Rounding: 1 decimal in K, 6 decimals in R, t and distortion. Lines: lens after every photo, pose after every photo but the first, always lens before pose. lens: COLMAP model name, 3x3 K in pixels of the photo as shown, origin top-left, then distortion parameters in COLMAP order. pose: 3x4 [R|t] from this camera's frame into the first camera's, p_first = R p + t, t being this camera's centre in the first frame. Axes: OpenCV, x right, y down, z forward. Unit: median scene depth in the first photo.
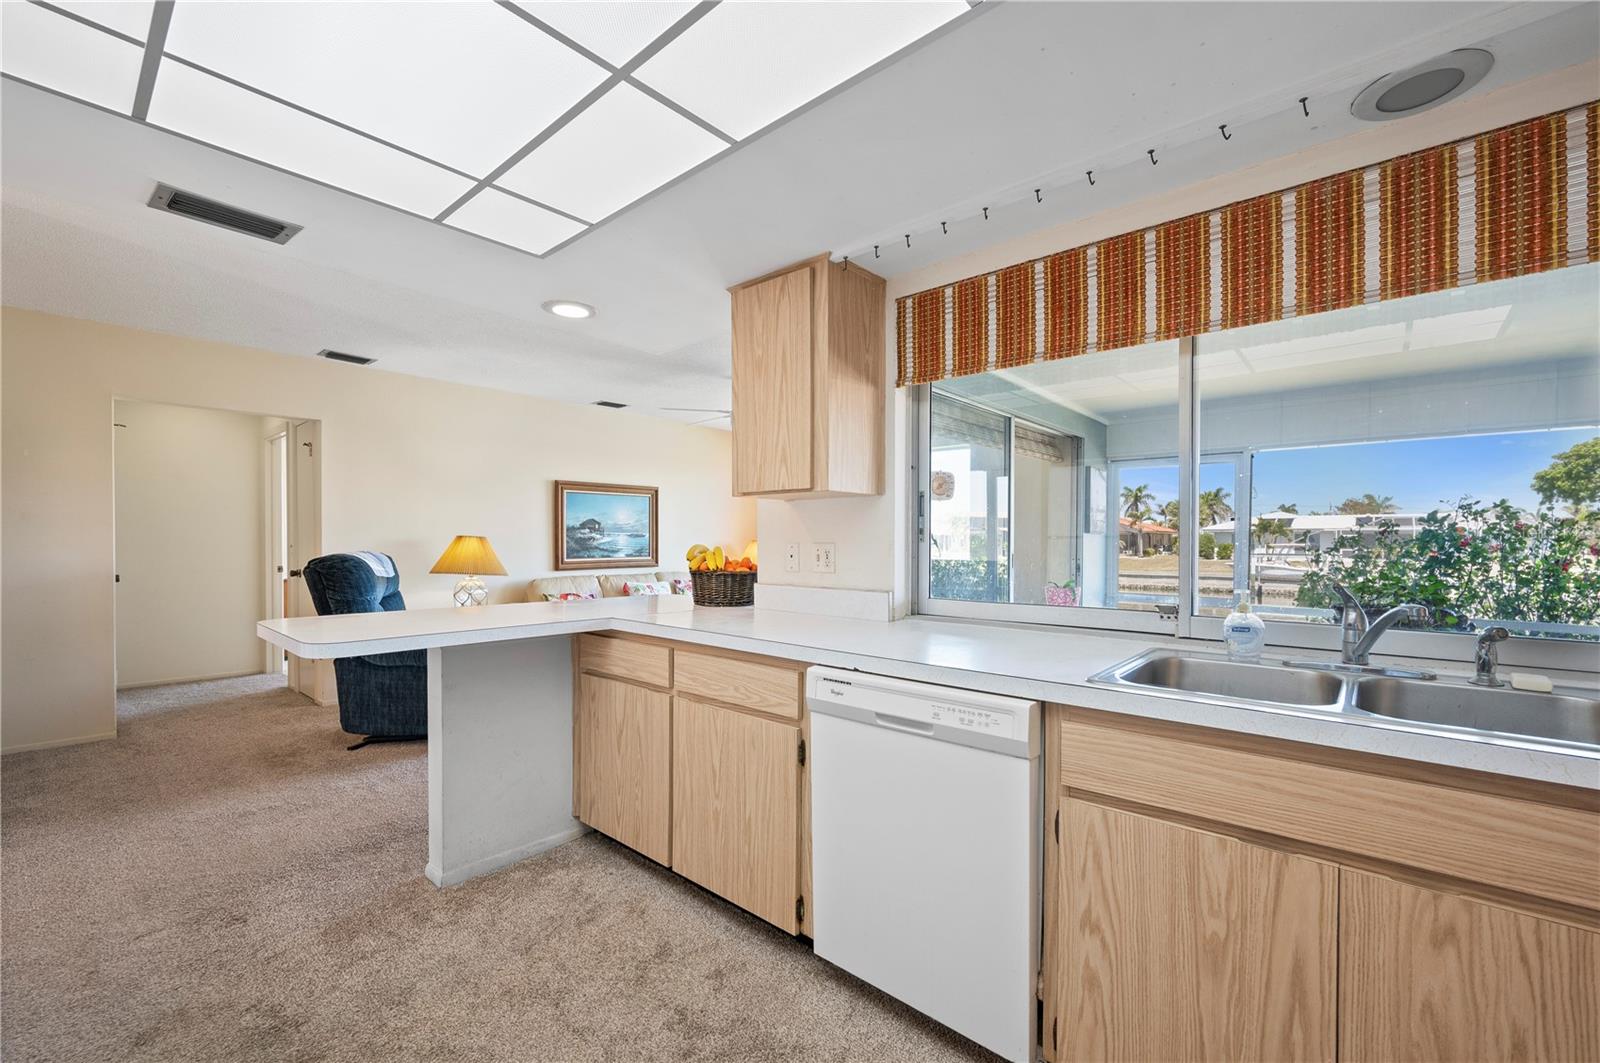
lens RADIAL K [[669.1, 0, 816.1], [0, 669.1, 559.1], [0, 0, 1]] dist [-0.001173, -0.000287]
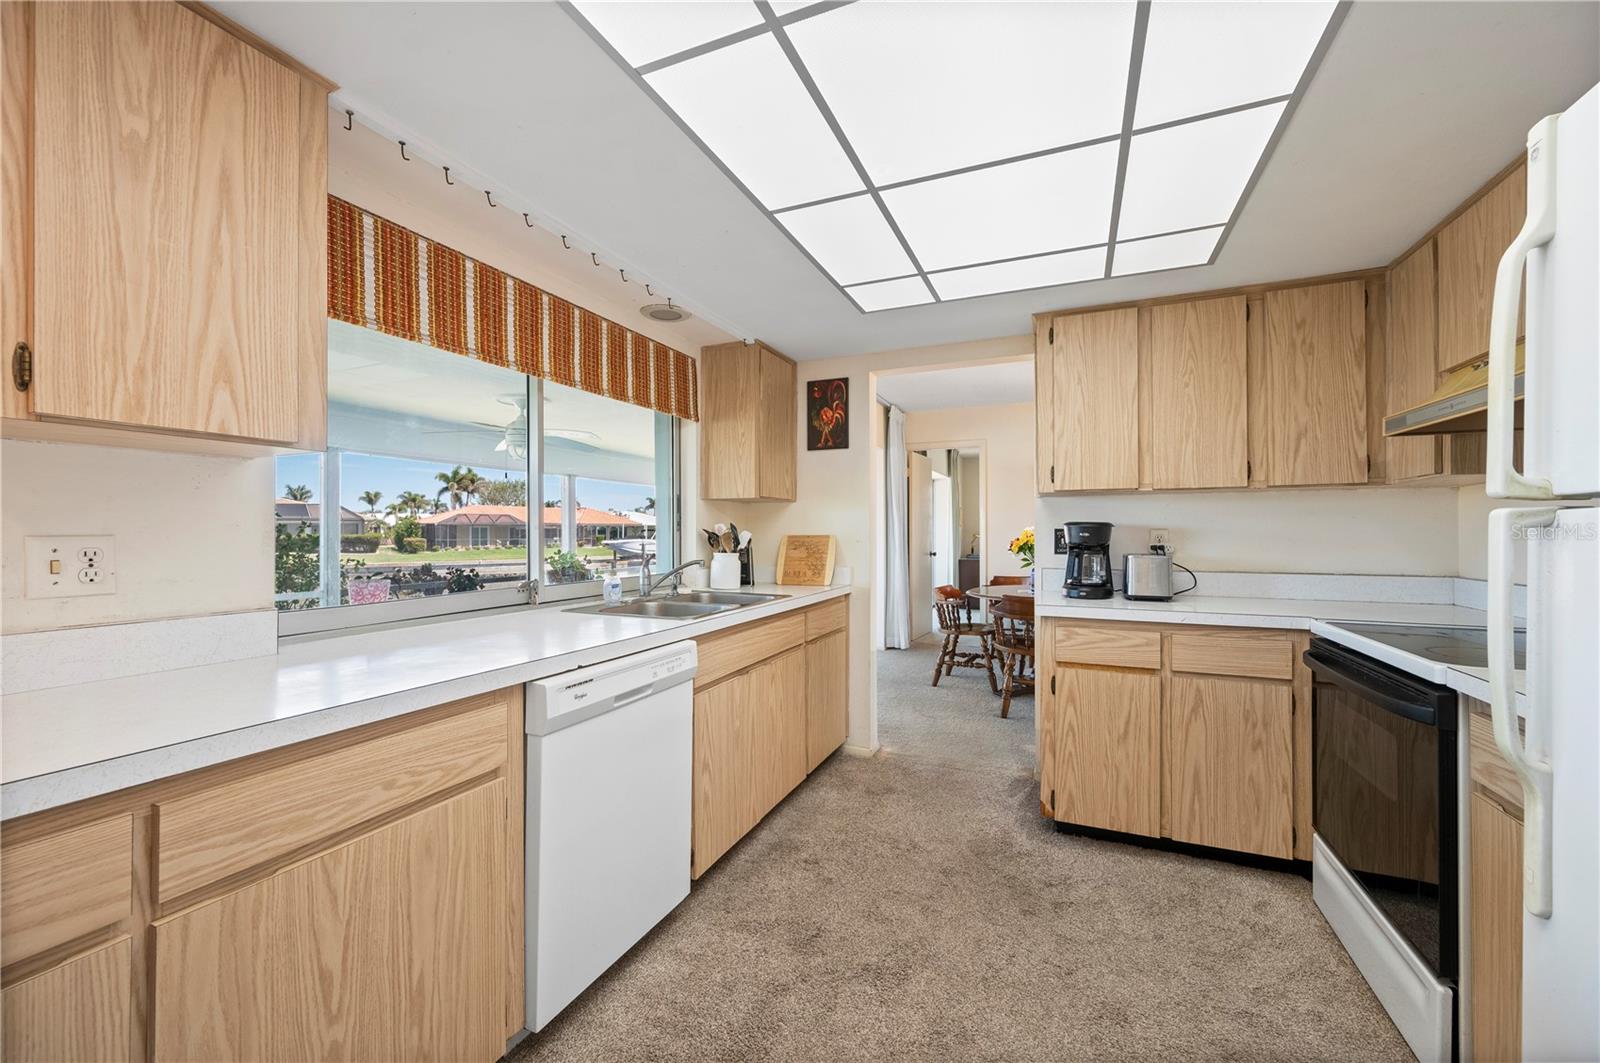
lens RADIAL K [[634.6, 0, 795.1], [0, 634.6, 527.4], [0, 0, 1]] dist [-0.010087, 0.000196]
pose [[-0.292408, 0.003943, 0.956286, -0.263870], [0.024435, 0.999696, 0.003350, -0.008096], [-0.955982, 0.024346, -0.292415, 0.287918]]
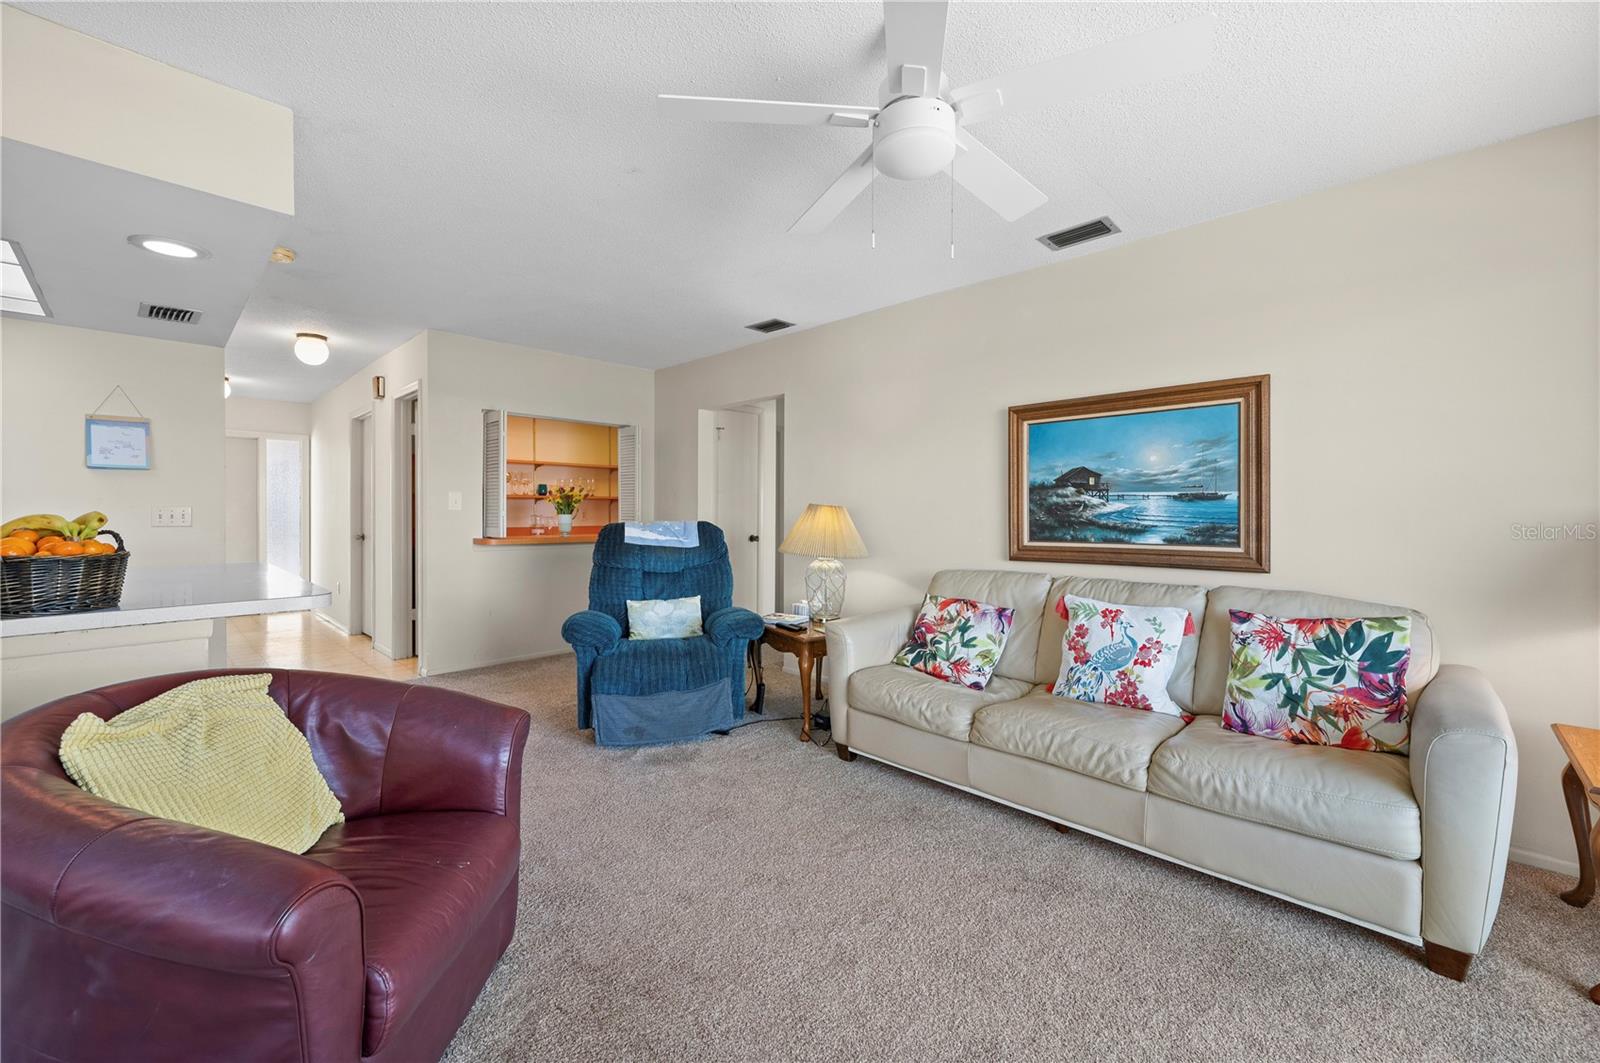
lens RADIAL K [[634.6, 0, 795.0], [0, 634.6, 521.7], [0, 0, 1]] dist [-0.010087, 0.000196]
pose [[-0.062690, 0.009083, -0.997992, 0.173953], [-0.028338, 0.999539, 0.010878, -0.017071], [0.997631, 0.028963, -0.062404, 0.823269]]
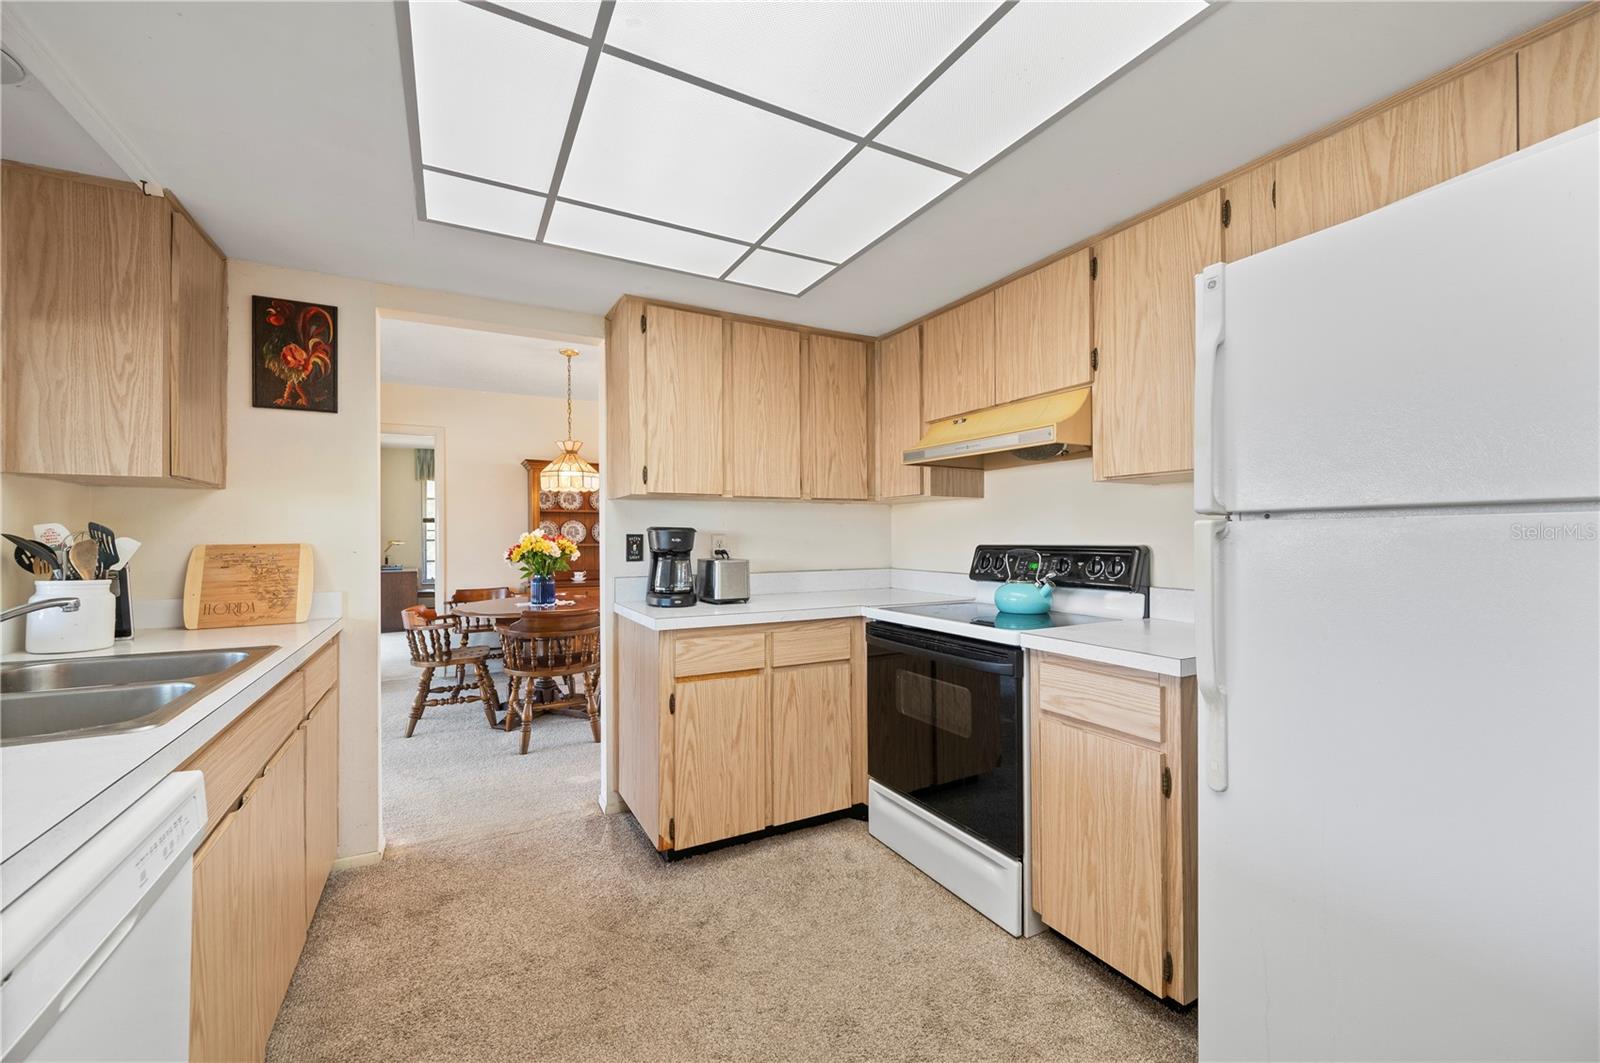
lens RADIAL K [[634.6, 0, 810.1], [0, 634.6, 532.5], [0, 0, 1]] dist [-0.010087, 0.000196]
pose [[-0.939450, 0.002986, 0.342673, -0.129340], [0.010048, 0.999772, 0.018834, -0.008776], [-0.342539, 0.021137, -0.939266, 0.333105]]
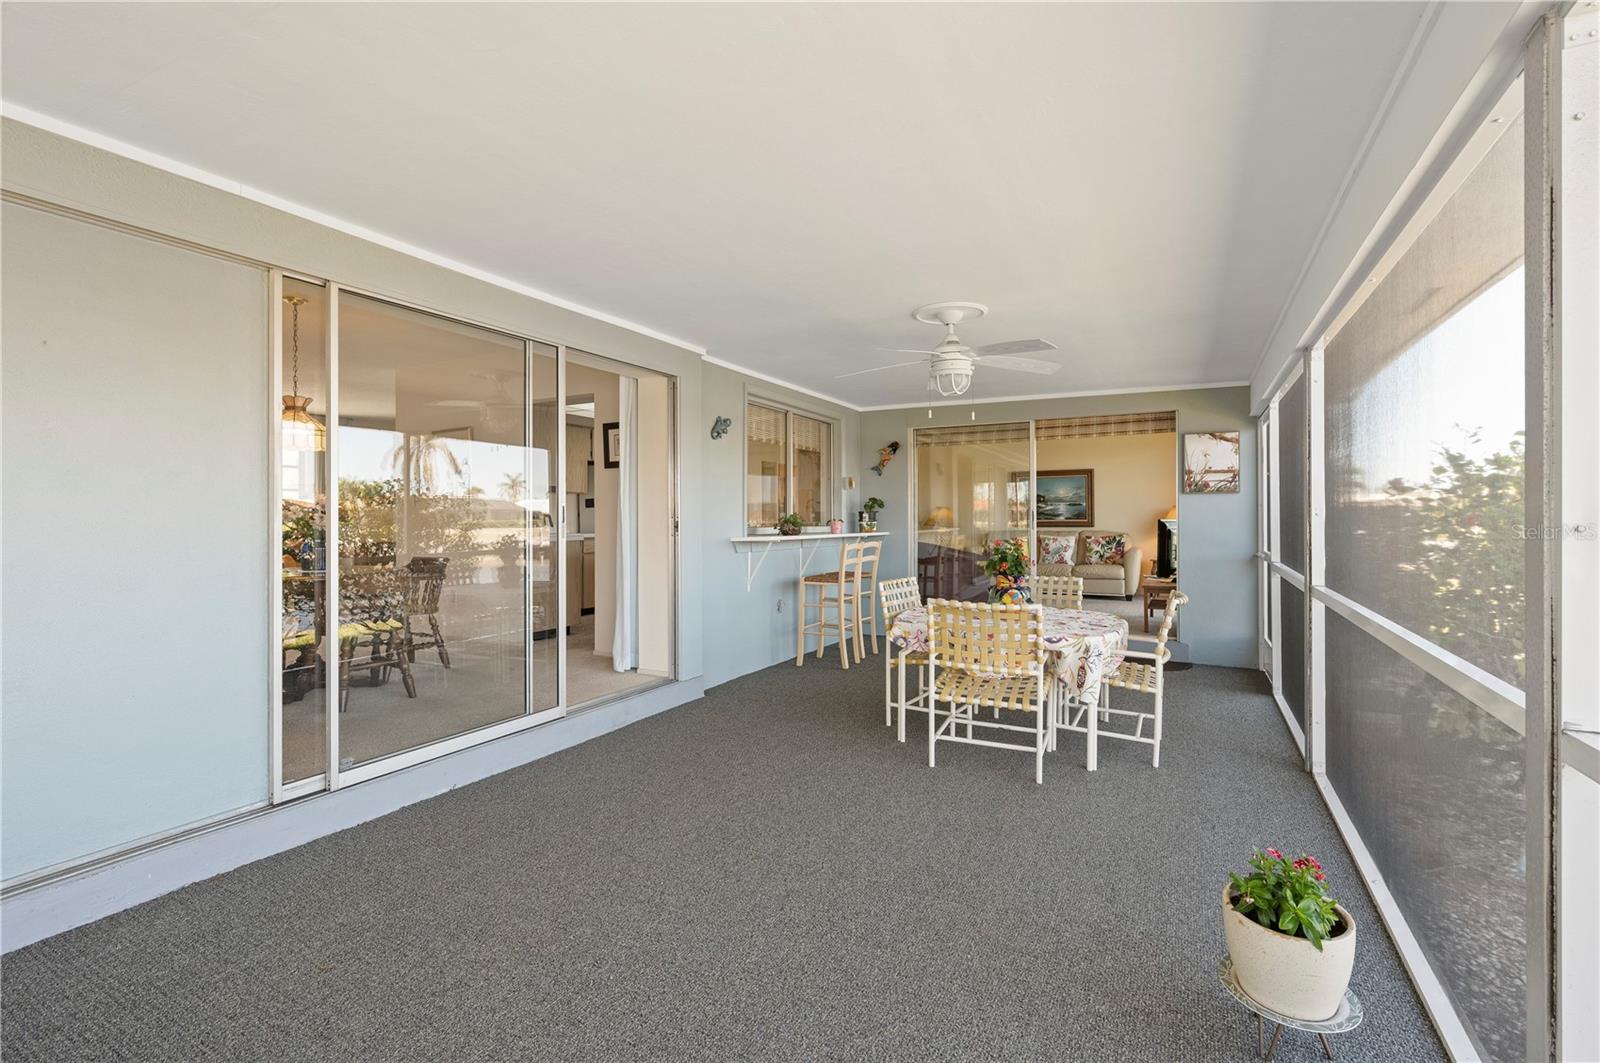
lens RADIAL K [[726.2, 0, 796.2], [0, 726.2, 522.4], [0, 0, 1]] dist [-0.012560, 0.003706]
pose [[0.226343, 0.003531, -0.974041, 1.185383], [-0.024055, 0.999709, -0.001966, 0.021811], [0.973751, 0.023875, 0.226362, 0.081394]]
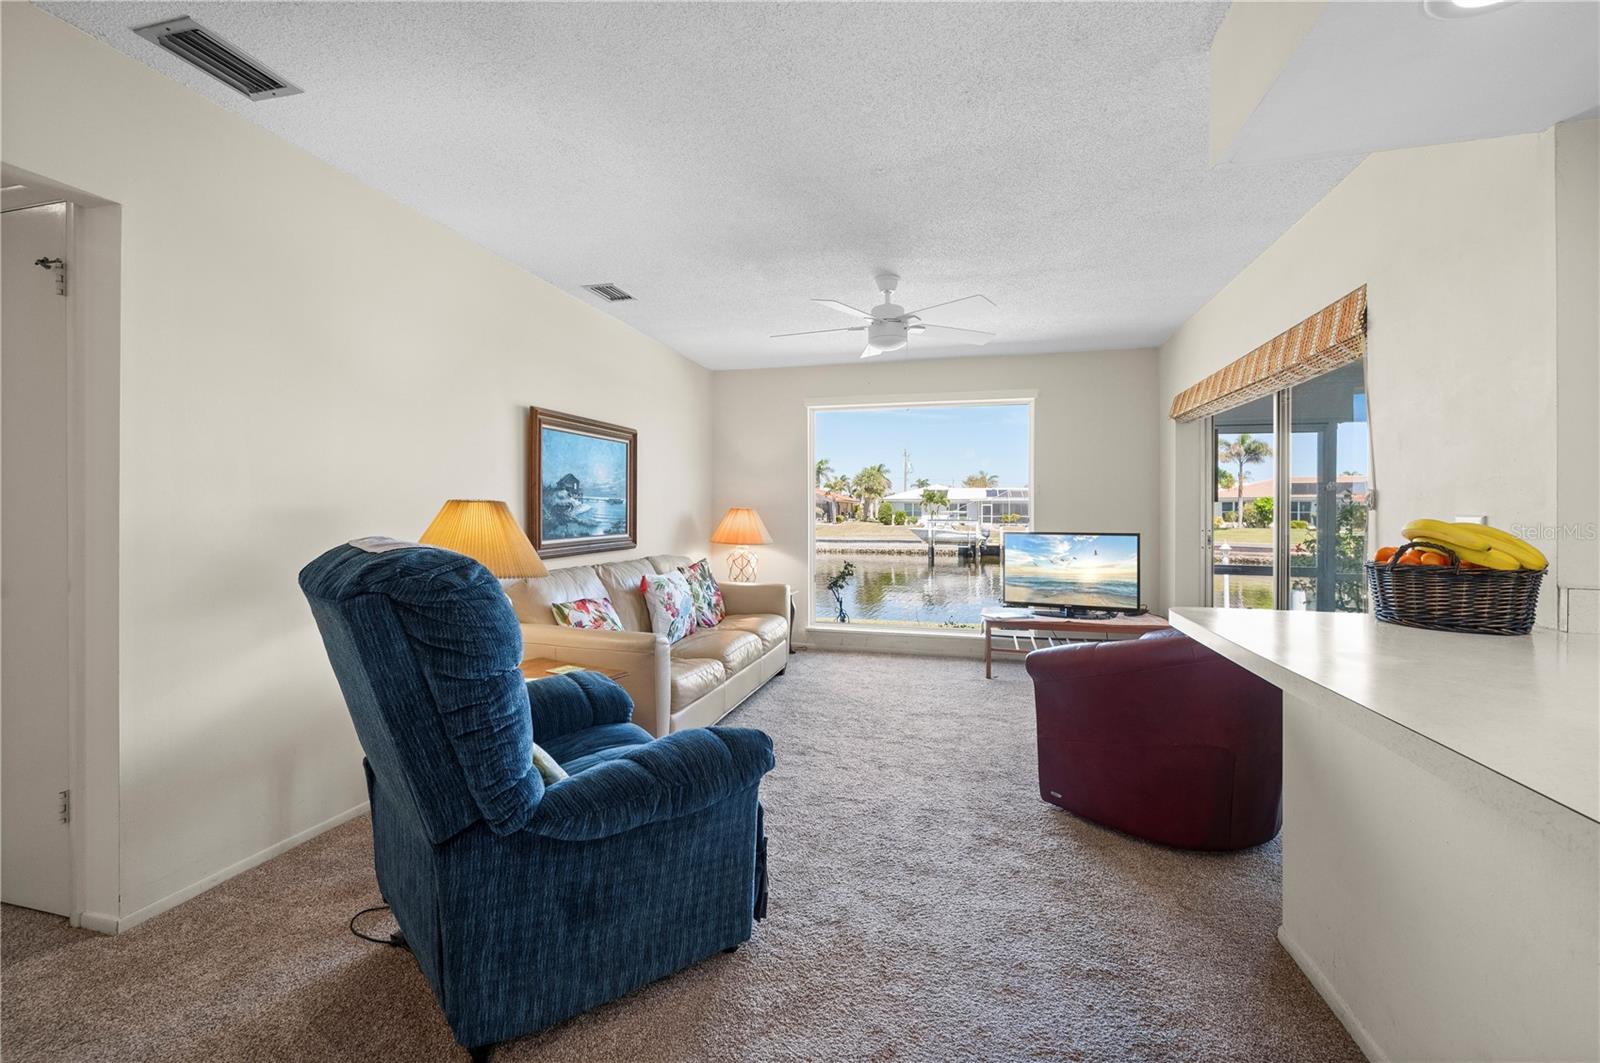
lens RADIAL K [[669.1, 0, 807.6], [0, 669.1, 516.7], [0, 0, 1]] dist [-0.001173, -0.000287]
pose [[0.894547, -0.005324, 0.446941, -0.421808], [0.012303, 0.999843, -0.012715, -0.010634], [-0.446804, 0.016873, 0.894473, 0.359814]]
